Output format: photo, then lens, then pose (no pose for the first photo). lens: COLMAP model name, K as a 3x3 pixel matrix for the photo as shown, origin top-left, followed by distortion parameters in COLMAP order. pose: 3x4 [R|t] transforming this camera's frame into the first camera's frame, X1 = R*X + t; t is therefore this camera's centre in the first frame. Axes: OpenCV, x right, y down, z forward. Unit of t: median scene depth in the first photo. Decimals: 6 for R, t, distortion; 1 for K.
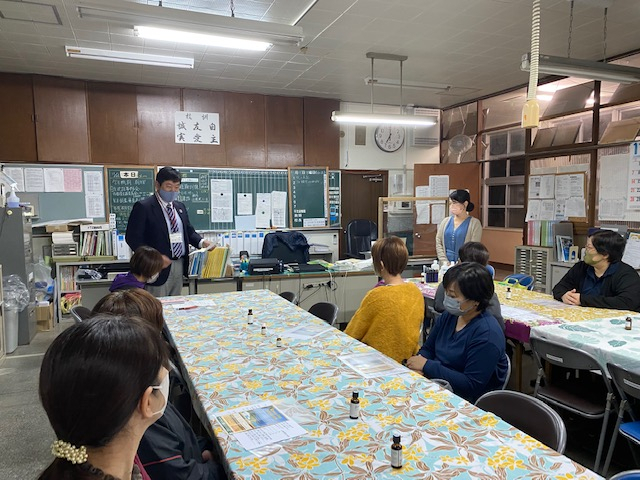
lens RADIAL K [[484.7, 0, 320.0], [0, 484.7, 240.0], [0, 0, 1]] dist [0.009705, -0.005045]
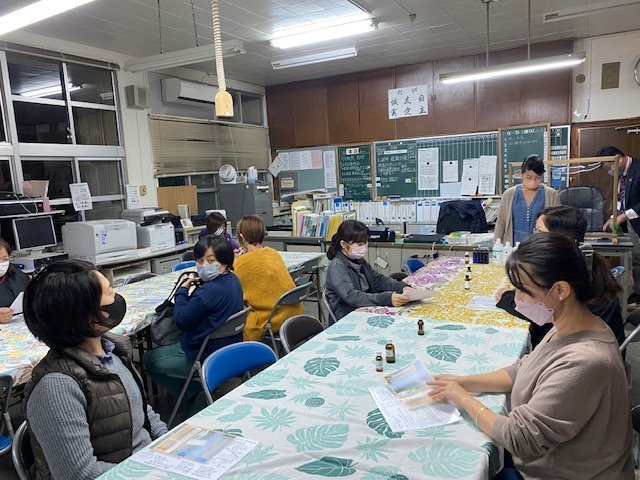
lens RADIAL K [[484.7, 0, 320.0], [0, 484.7, 240.0], [0, 0, 1]] dist [0.009705, -0.005045]
pose [[0.648475, 0.068358, -0.758161, 0.449727], [-0.008265, 0.996534, 0.082780, -0.014132], [0.761191, -0.047414, 0.646792, 0.146301]]
